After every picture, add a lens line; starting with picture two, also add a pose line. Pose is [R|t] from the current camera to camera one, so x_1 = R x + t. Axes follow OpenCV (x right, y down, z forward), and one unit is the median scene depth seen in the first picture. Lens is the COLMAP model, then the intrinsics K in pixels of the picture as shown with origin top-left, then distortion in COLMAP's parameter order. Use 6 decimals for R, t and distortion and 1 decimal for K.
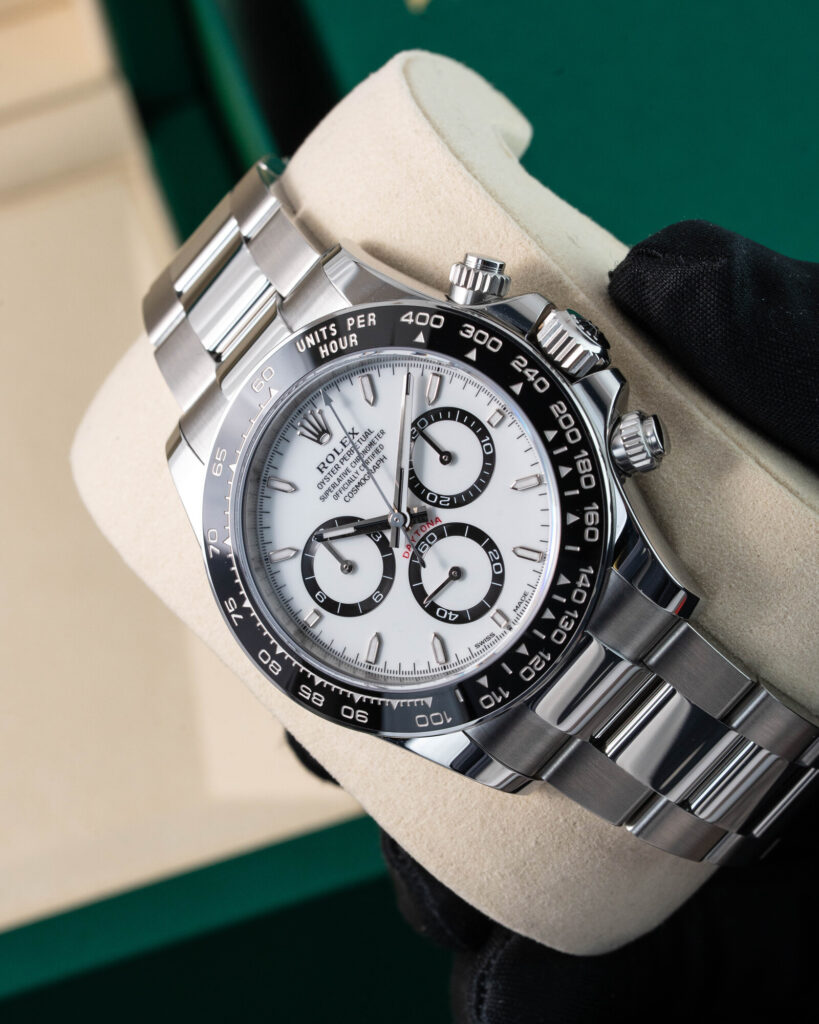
lens RADIAL K [[5076.9, 0, 409.5], [0, 5076.9, 512.0], [0, 0, 1]] dist [-0.350059, 1.884660]
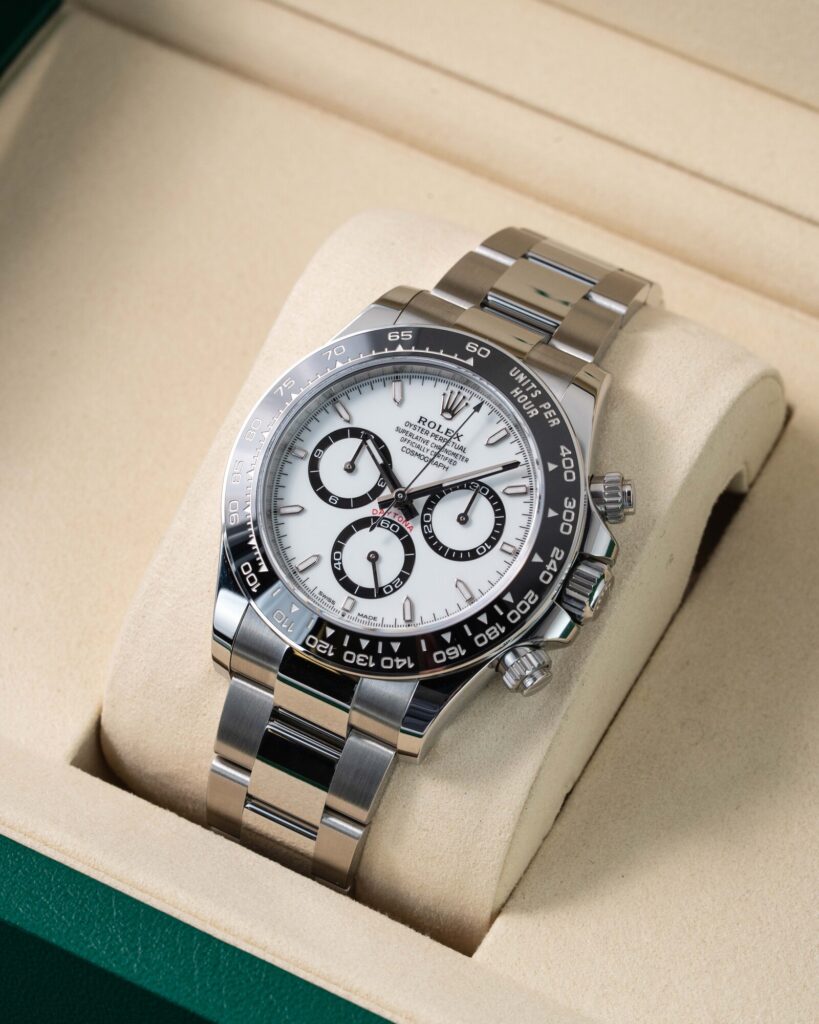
lens RADIAL K [[5076.9, 0, 409.5], [0, 5076.9, 512.0], [0, 0, 1]] dist [-0.350059, 1.884660]
pose [[0.313939, 0.948959, 0.030316, -0.034106], [-0.949410, 0.313502, 0.018355, -0.021039], [0.007914, -0.034545, 0.999372, -0.185209]]
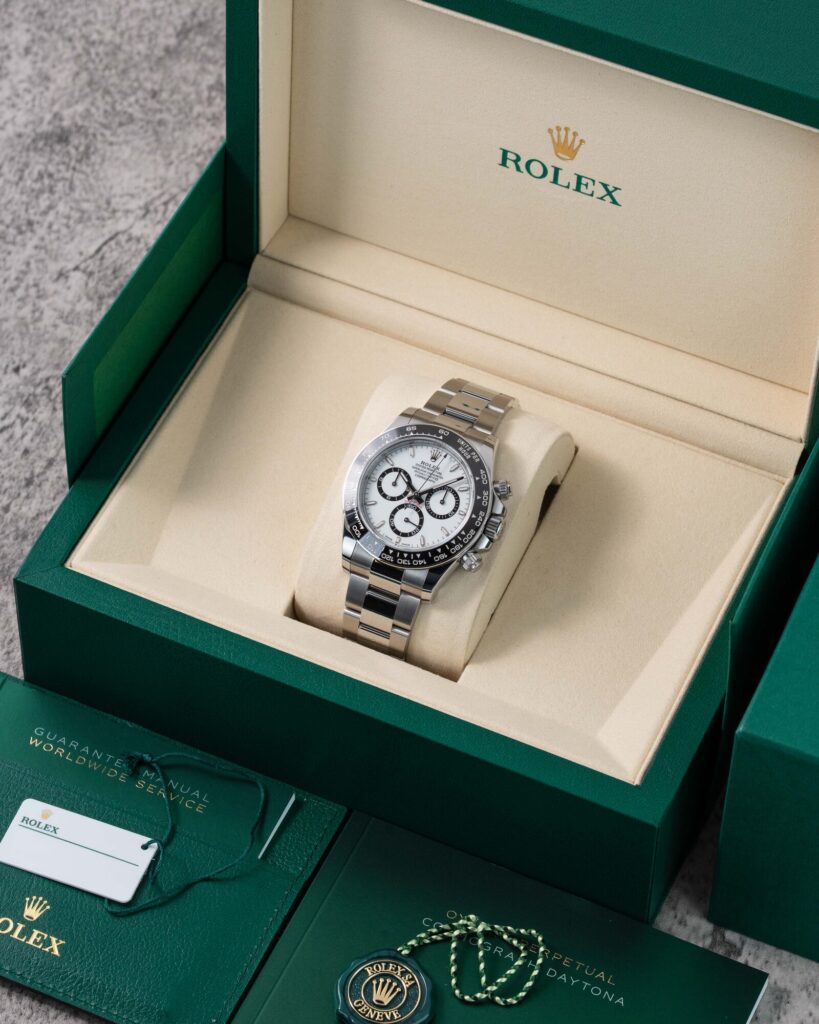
lens RADIAL K [[5076.9, 0, 409.5], [0, 5076.9, 512.0], [0, 0, 1]] dist [-0.350059, 1.884660]
pose [[0.372271, 0.927594, 0.031352, -0.085102], [-0.928032, 0.372497, -0.001487, 0.013096], [-0.013058, -0.028542, 0.999507, -1.891005]]
